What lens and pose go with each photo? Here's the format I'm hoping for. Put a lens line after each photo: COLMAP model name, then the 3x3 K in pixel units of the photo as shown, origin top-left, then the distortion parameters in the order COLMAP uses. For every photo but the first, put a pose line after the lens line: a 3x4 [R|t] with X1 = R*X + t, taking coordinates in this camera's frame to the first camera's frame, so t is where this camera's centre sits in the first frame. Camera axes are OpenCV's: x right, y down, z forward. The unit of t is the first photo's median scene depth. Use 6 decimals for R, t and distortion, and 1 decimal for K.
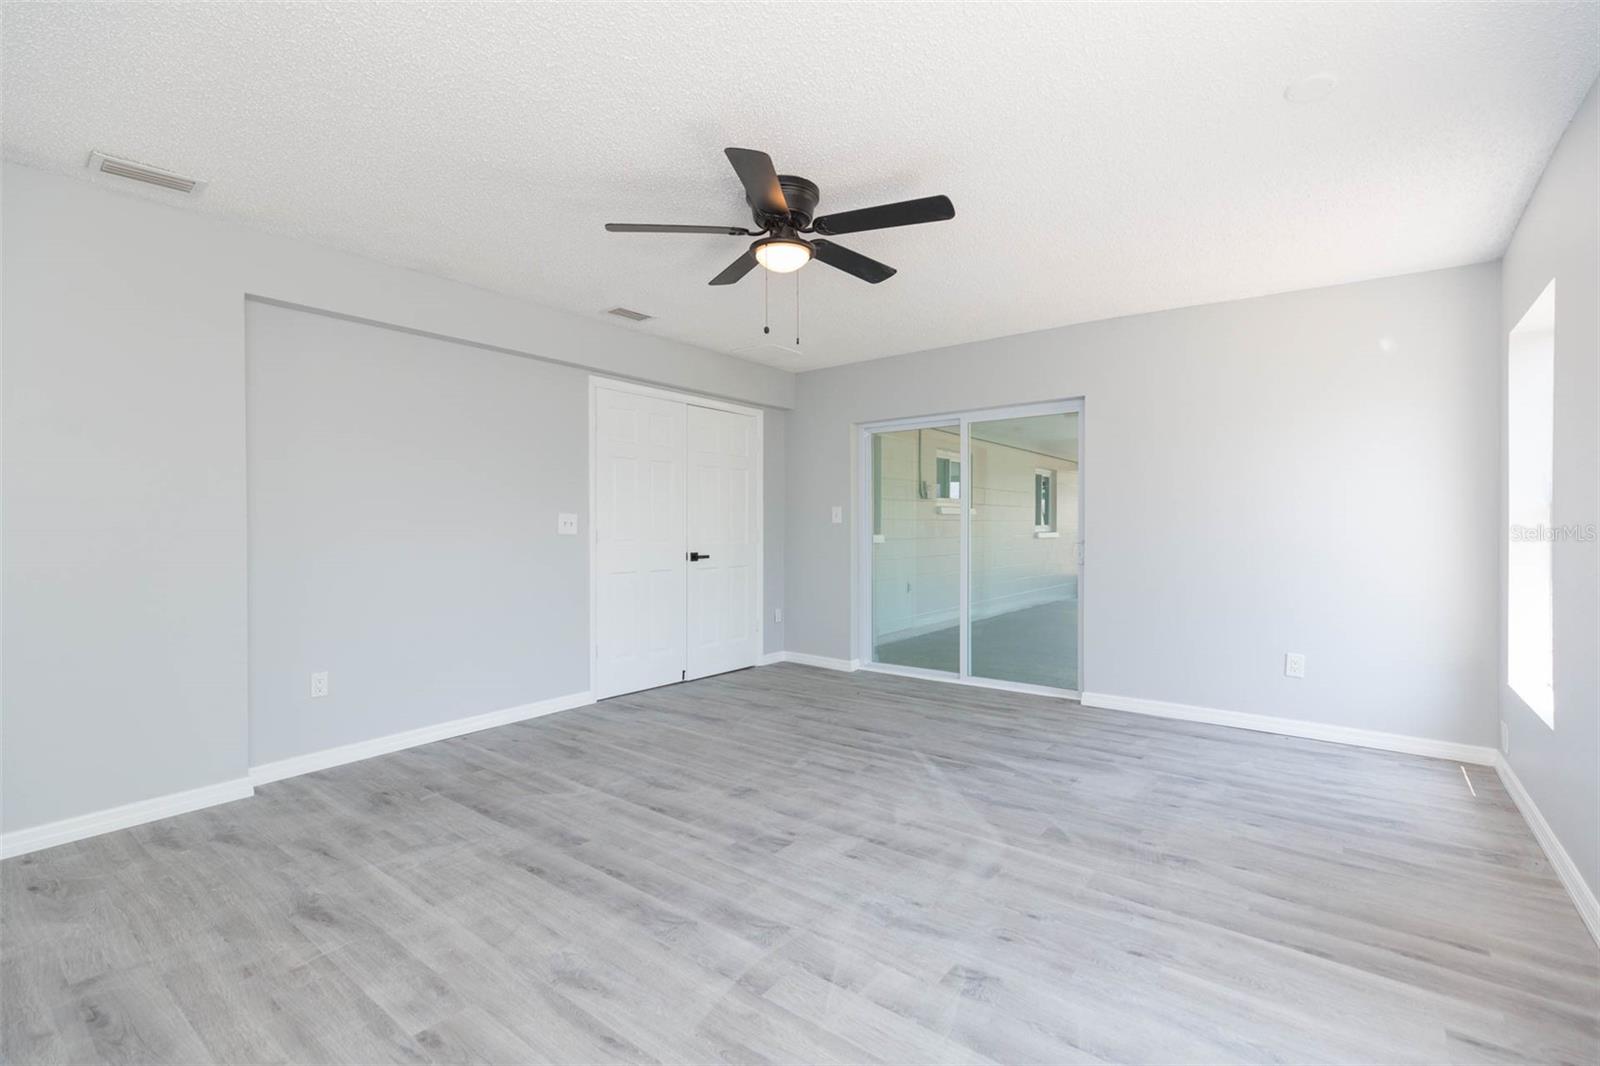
lens RADIAL K [[715.5, 0, 801.1], [0, 715.5, 531.3], [0, 0, 1]] dist [0.008008, -0.000738]
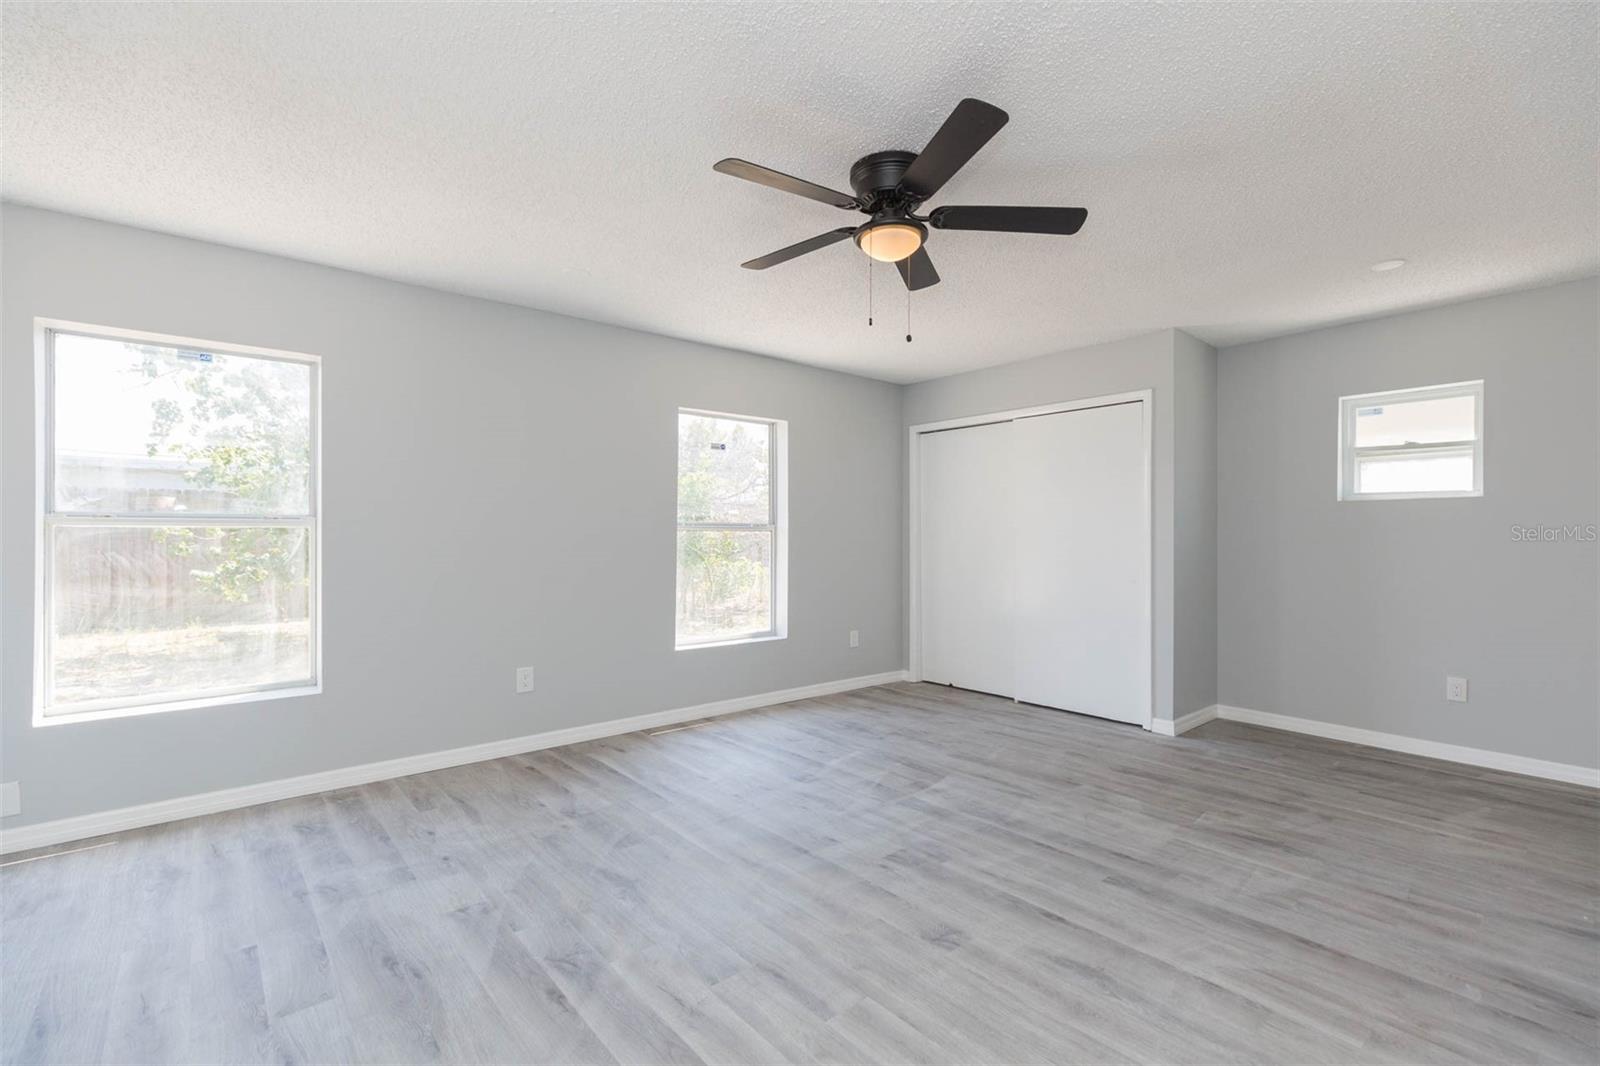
lens RADIAL K [[715.5, 0, 801.1], [0, 715.5, 531.3], [0, 0, 1]] dist [0.008008, -0.000738]
pose [[-0.977564, 0.001668, 0.210631, -0.102751], [0.001600, 0.999999, -0.000489, -0.021636], [-0.210631, -0.000141, -0.977566, 1.867889]]
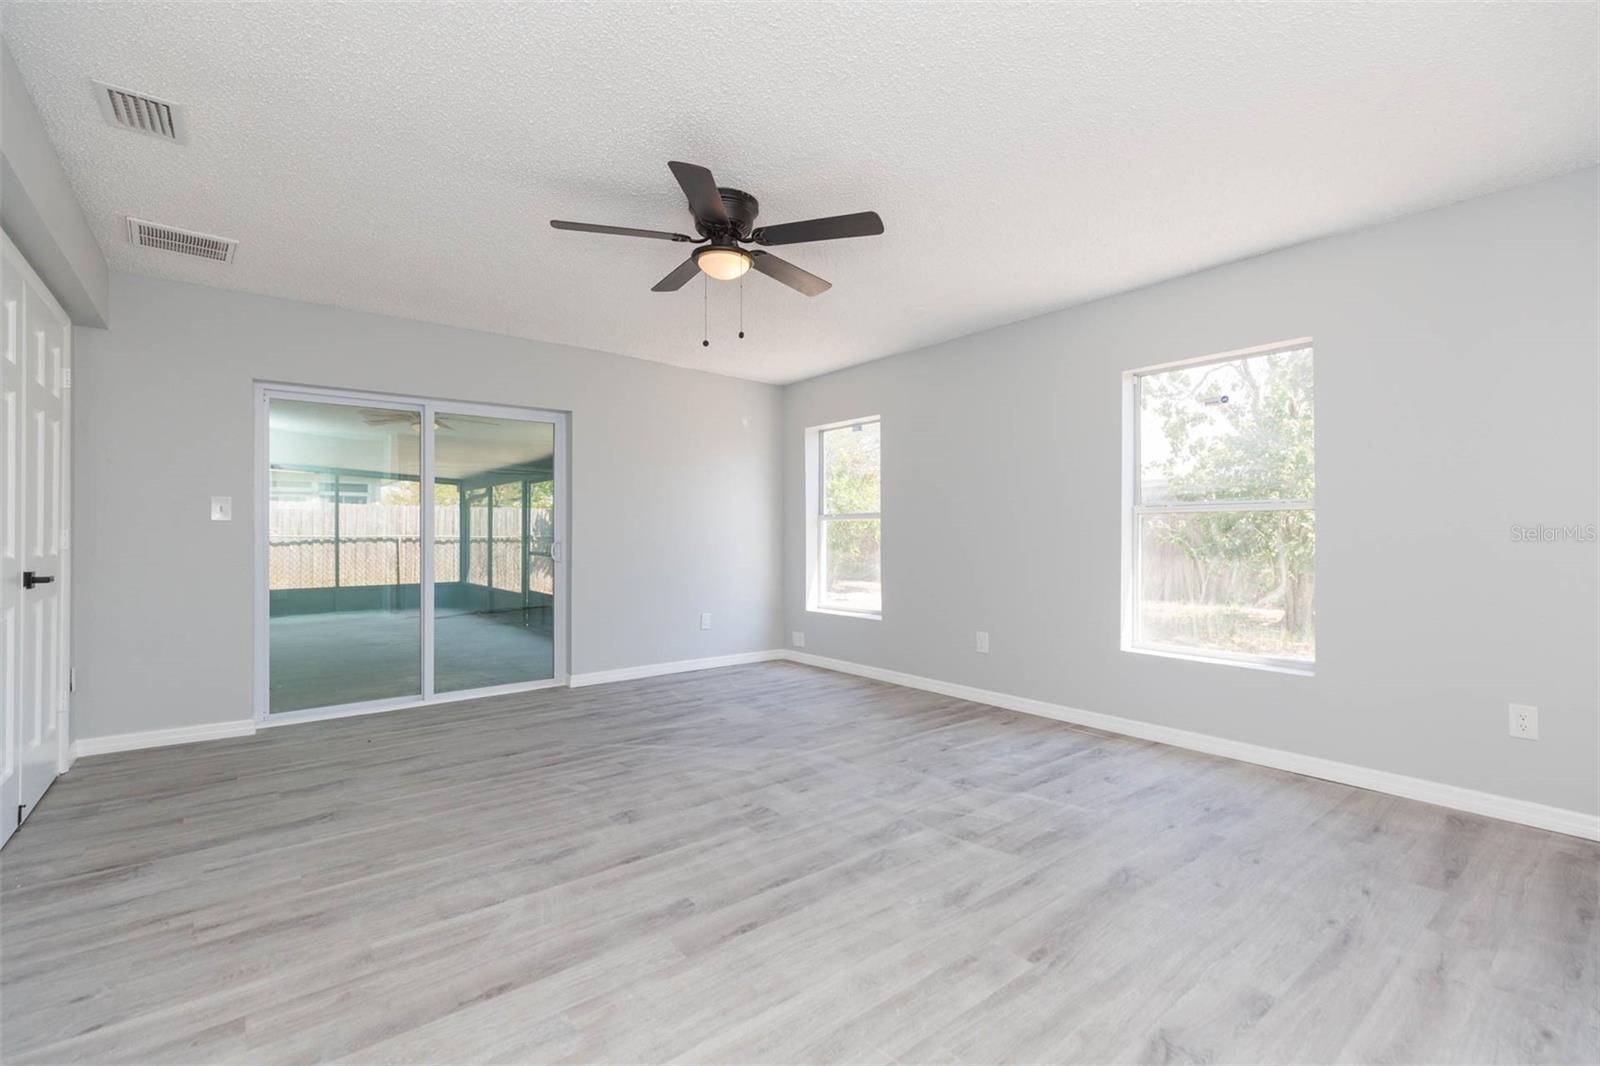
lens RADIAL K [[710.2, 0, 813.1], [0, 710.2, 531.7], [0, 0, 1]] dist [0.010461, 0.000142]
pose [[0.223198, 0.005995, 0.974755, -0.995881], [0.006859, 0.999947, -0.007721, 0.016453], [-0.974749, 0.008409, 0.223145, 0.629671]]
